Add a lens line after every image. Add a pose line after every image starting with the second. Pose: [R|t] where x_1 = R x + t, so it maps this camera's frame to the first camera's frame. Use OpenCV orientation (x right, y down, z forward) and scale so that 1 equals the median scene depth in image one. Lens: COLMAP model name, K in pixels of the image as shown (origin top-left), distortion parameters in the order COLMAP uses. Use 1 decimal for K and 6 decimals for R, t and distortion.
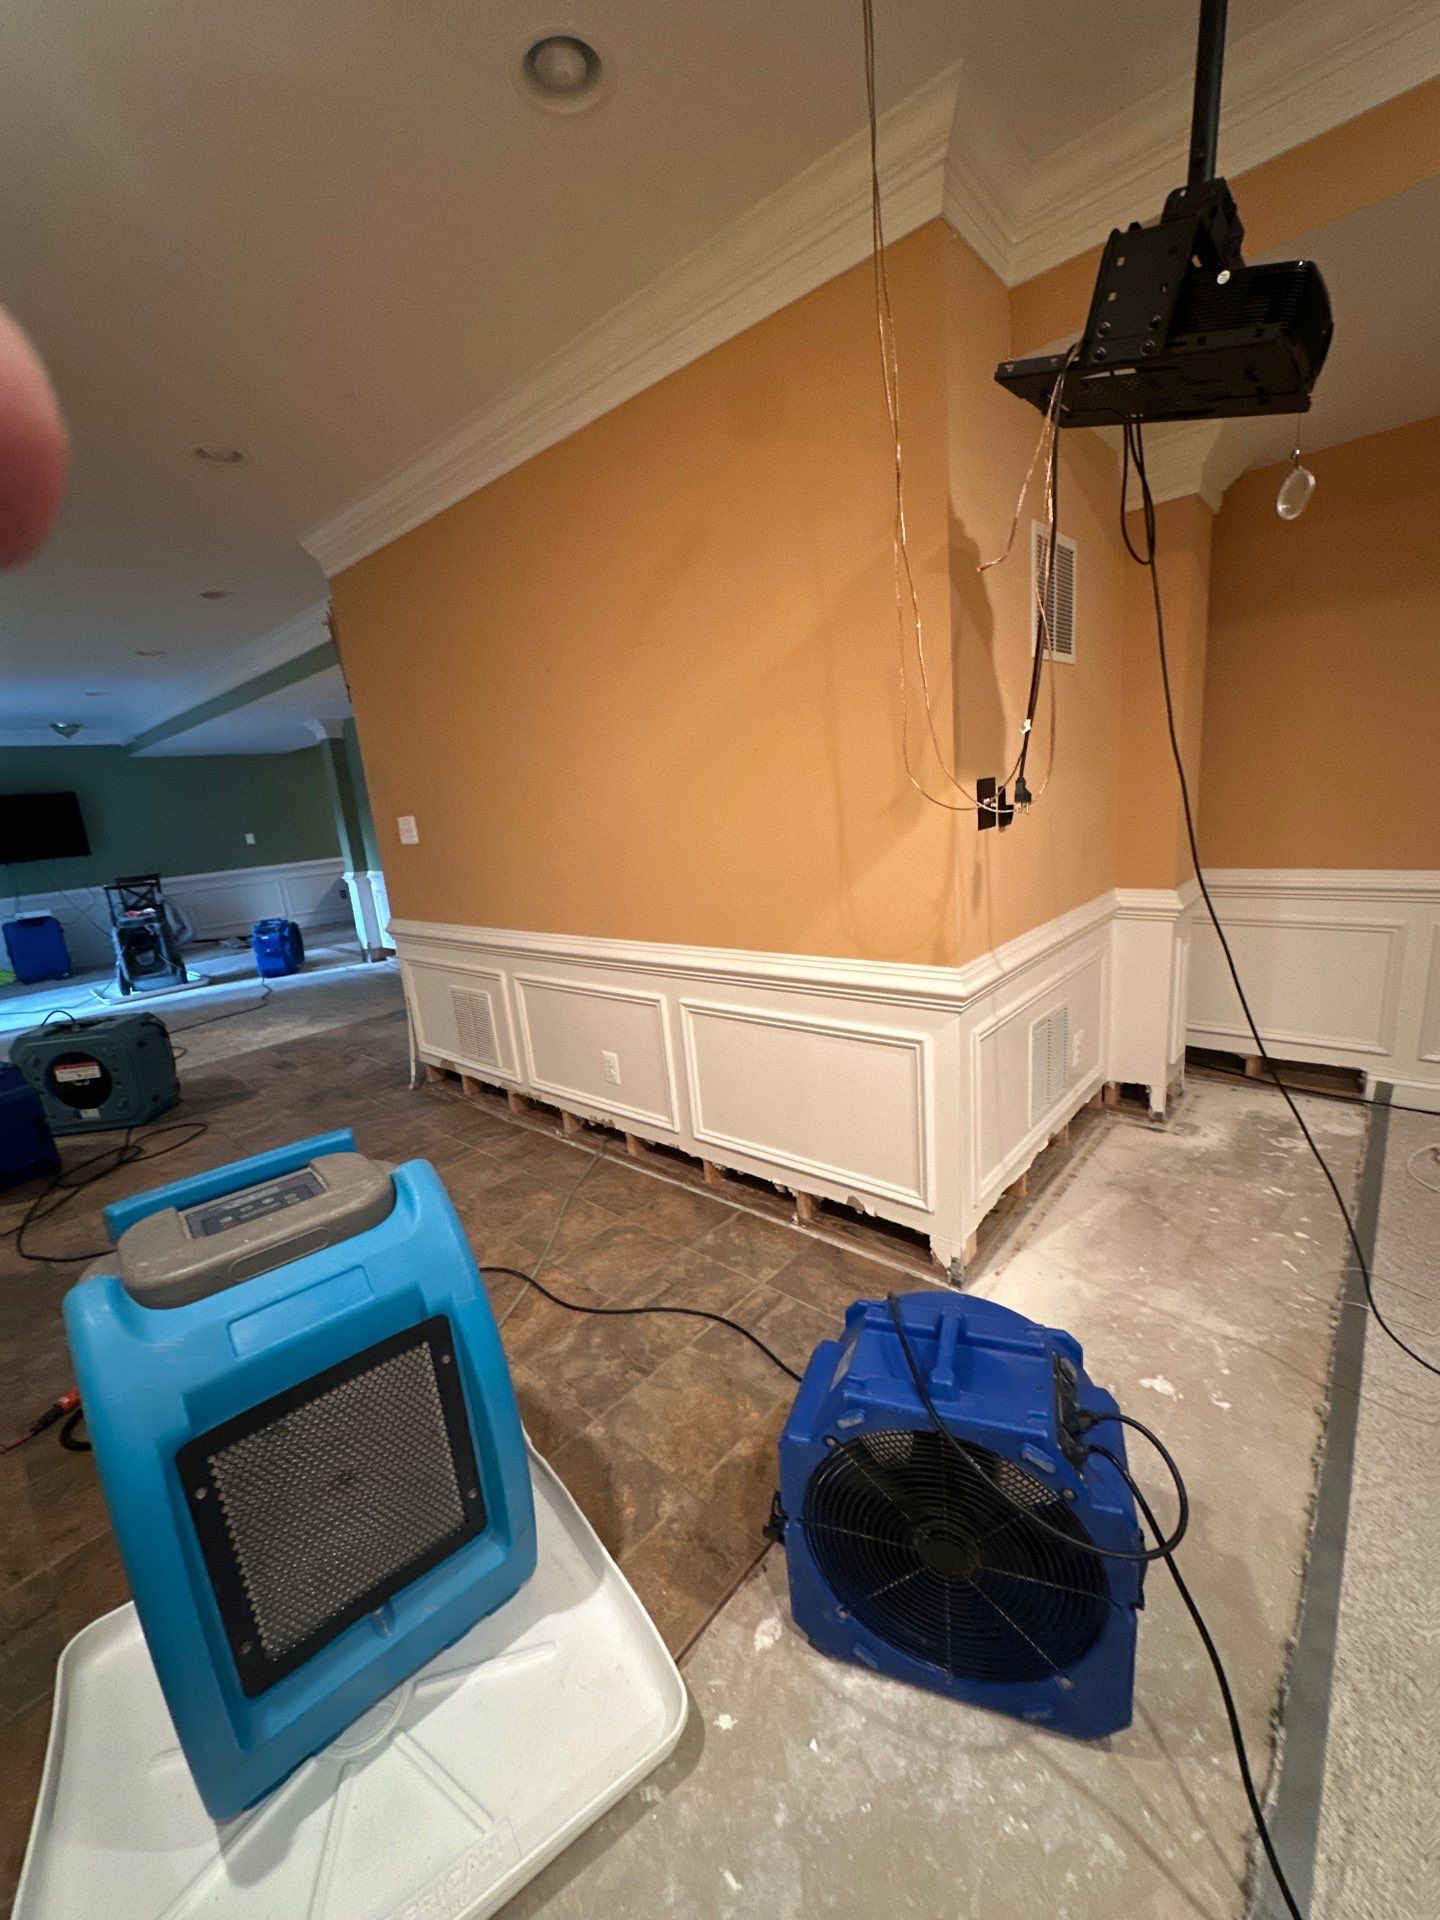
lens RADIAL K [[759.7, 0, 720.4], [0, 759.7, 965.1], [0, 0, 1]] dist [-0.001634, -0.000036]
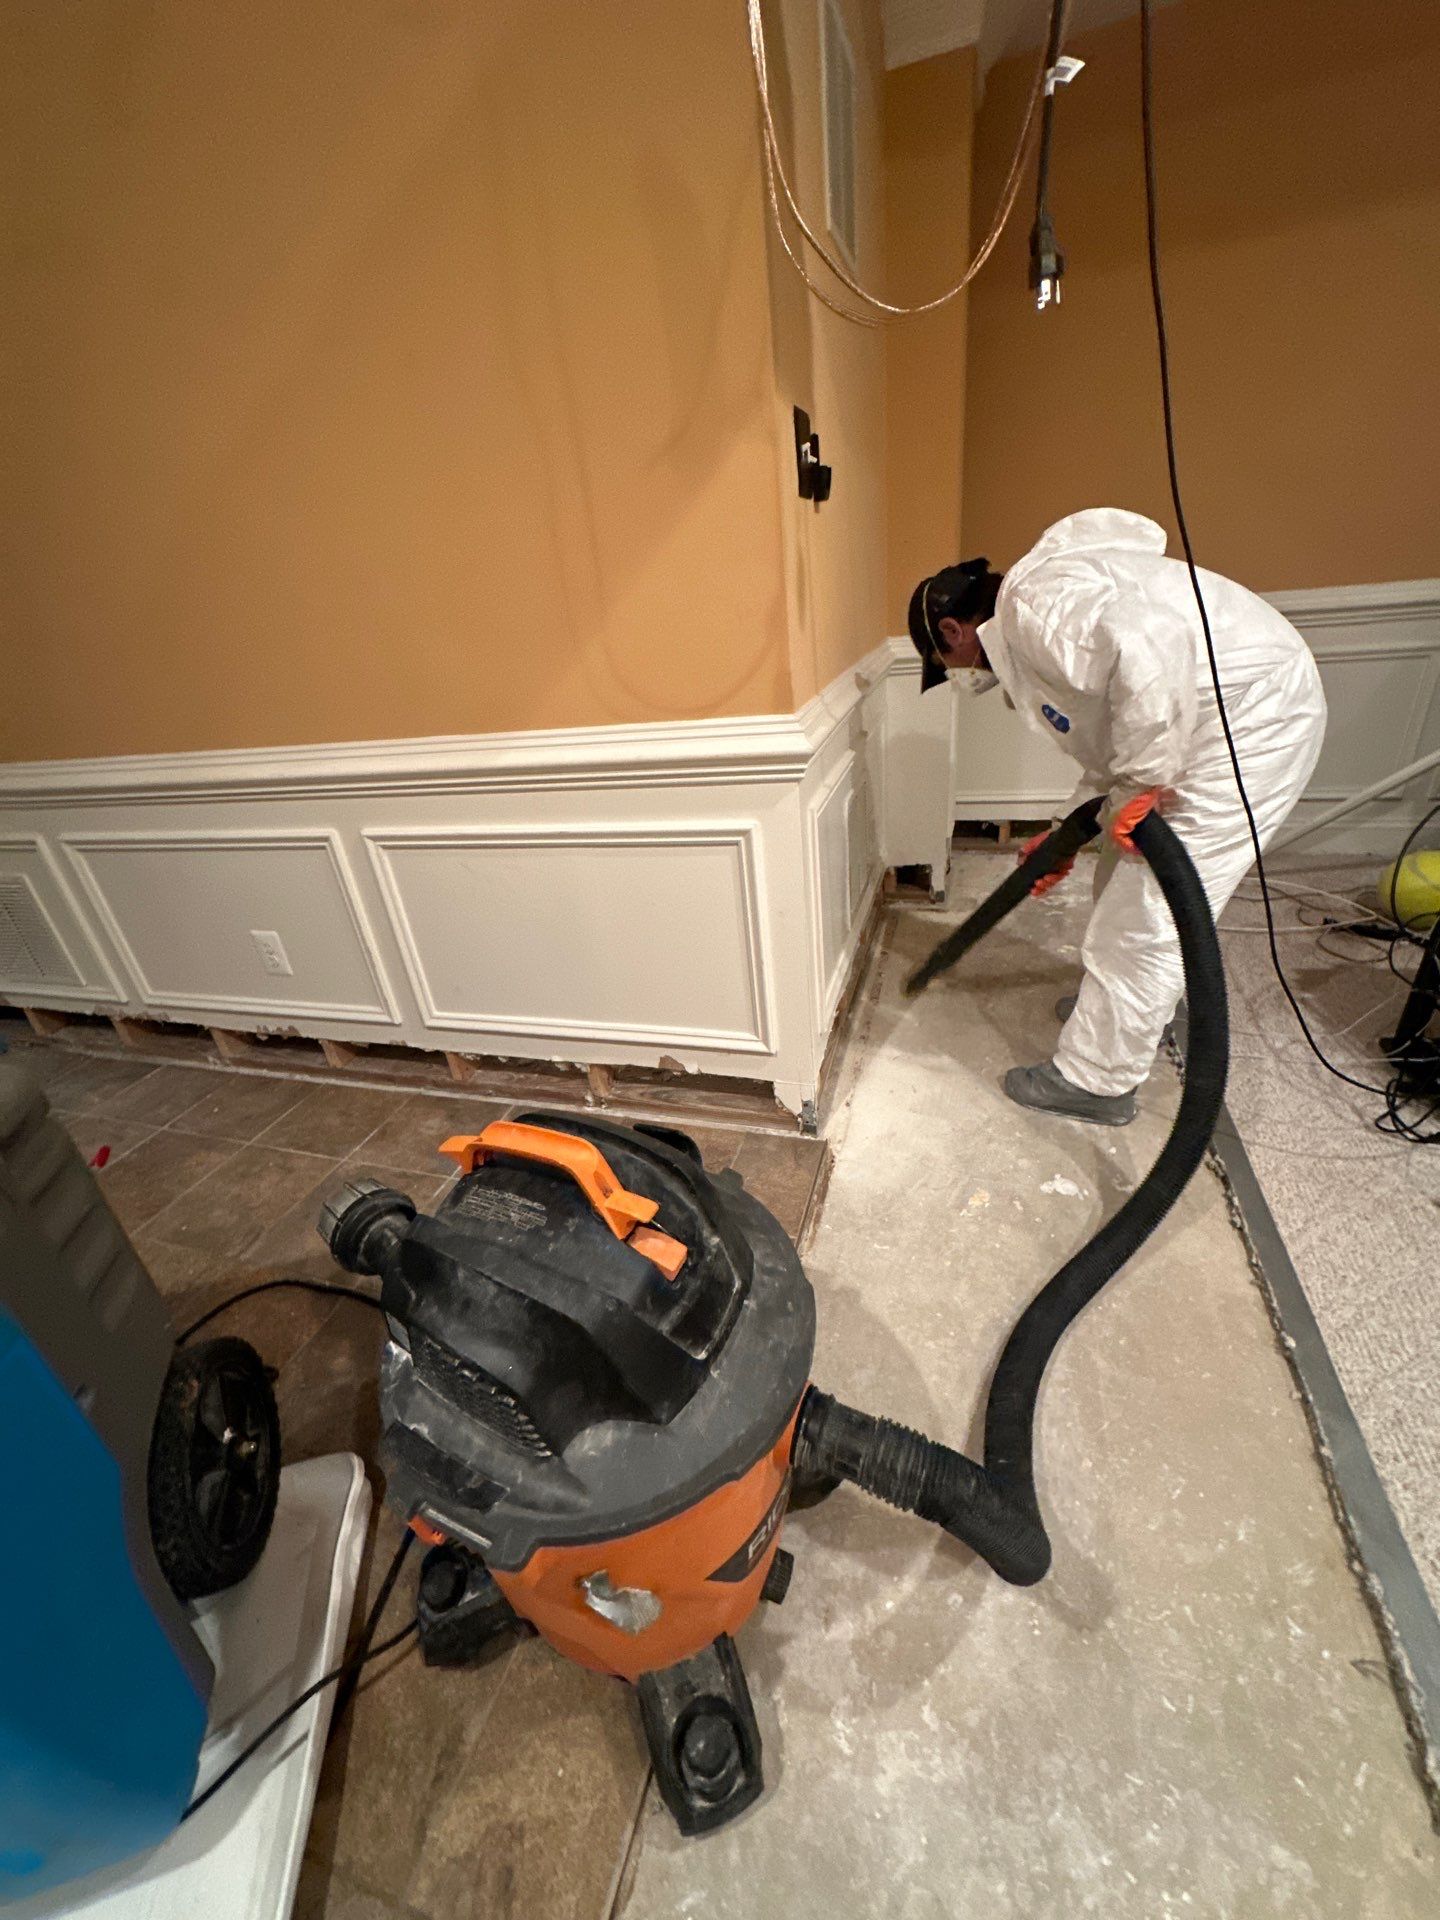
lens RADIAL K [[759.7, 0, 720.4], [0, 759.7, 965.1], [0, 0, 1]] dist [-0.001634, -0.000036]
pose [[0.914467, -0.190630, 0.356946, -0.024858], [0.114396, 0.967890, 0.223835, 0.042803], [-0.388154, -0.163857, 0.906911, 0.249133]]
